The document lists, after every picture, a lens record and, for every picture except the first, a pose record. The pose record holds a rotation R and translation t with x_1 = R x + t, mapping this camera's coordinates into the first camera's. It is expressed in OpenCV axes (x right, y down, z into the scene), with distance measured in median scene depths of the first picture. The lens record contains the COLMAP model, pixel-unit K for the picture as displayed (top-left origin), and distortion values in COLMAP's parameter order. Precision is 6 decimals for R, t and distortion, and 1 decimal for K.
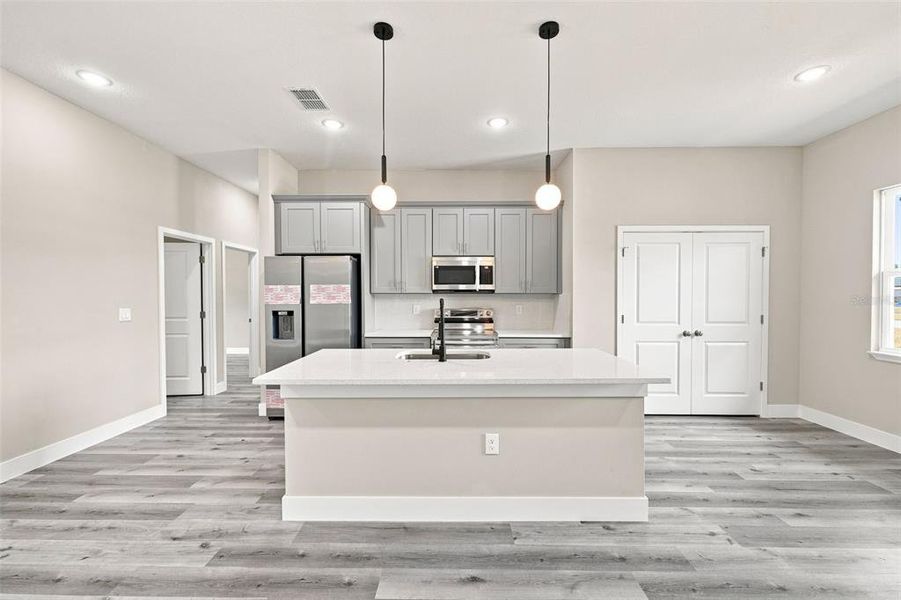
lens RADIAL K [[365.9, 0, 450.9], [0, 365.9, 301.5], [0, 0, 1]] dist [-0.000660, -0.000091]
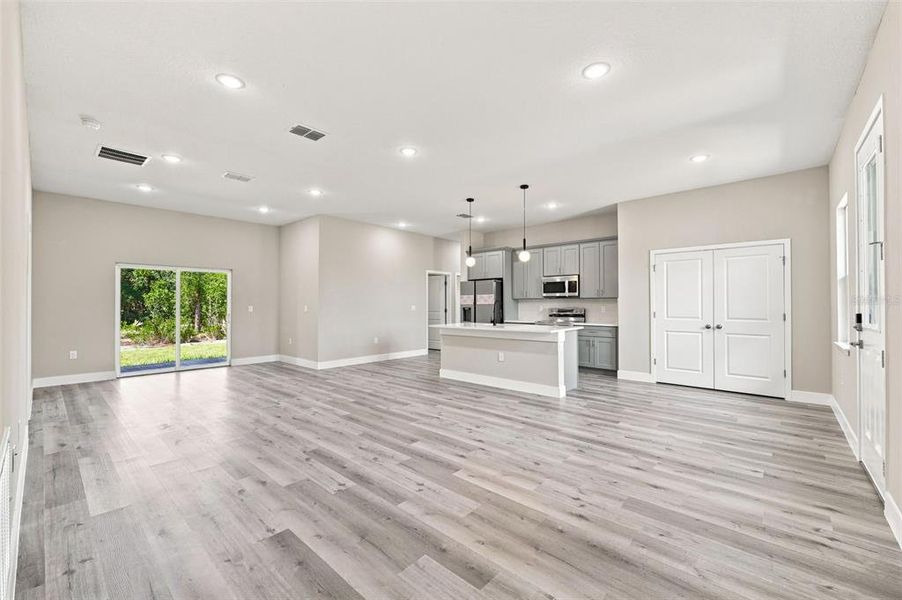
lens RADIAL K [[366.3, 0, 451.2], [0, 366.3, 298.7], [0, 0, 1]] dist [-0.000660, -0.000091]
pose [[0.754076, -0.010223, -0.656707, 0.838027], [-0.012409, 0.999479, -0.029808, 0.038536], [0.656669, 0.030626, 0.753556, -0.627386]]
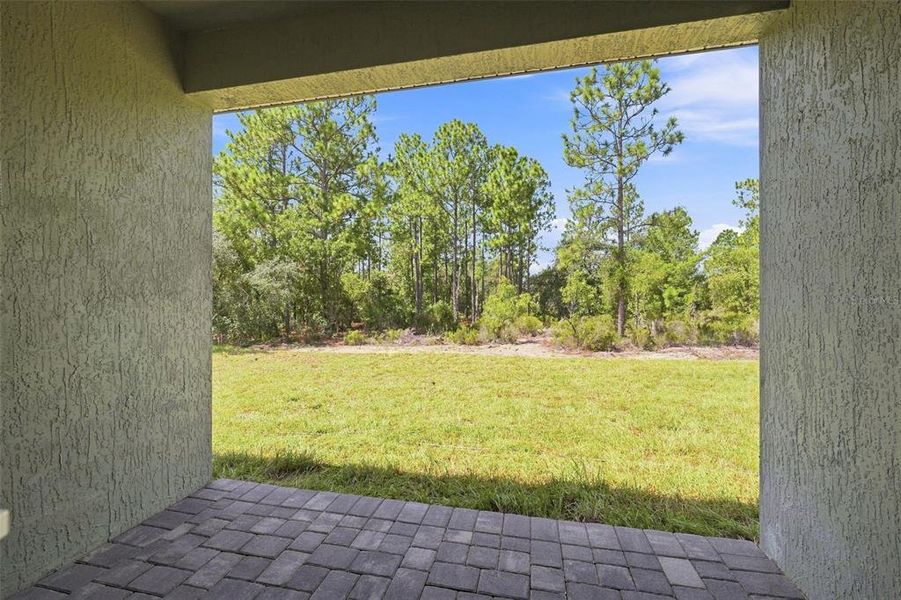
lens RADIAL K [[365.9, 0, 450.0], [0, 365.9, 302.5], [0, 0, 1]] dist [-0.000660, -0.000091]
pose [[-0.197422, 0.001468, -0.980317, -1.288249], [-0.018914, 0.999807, 0.005307, 0.050443], [0.980136, 0.019589, -0.197356, -0.025742]]
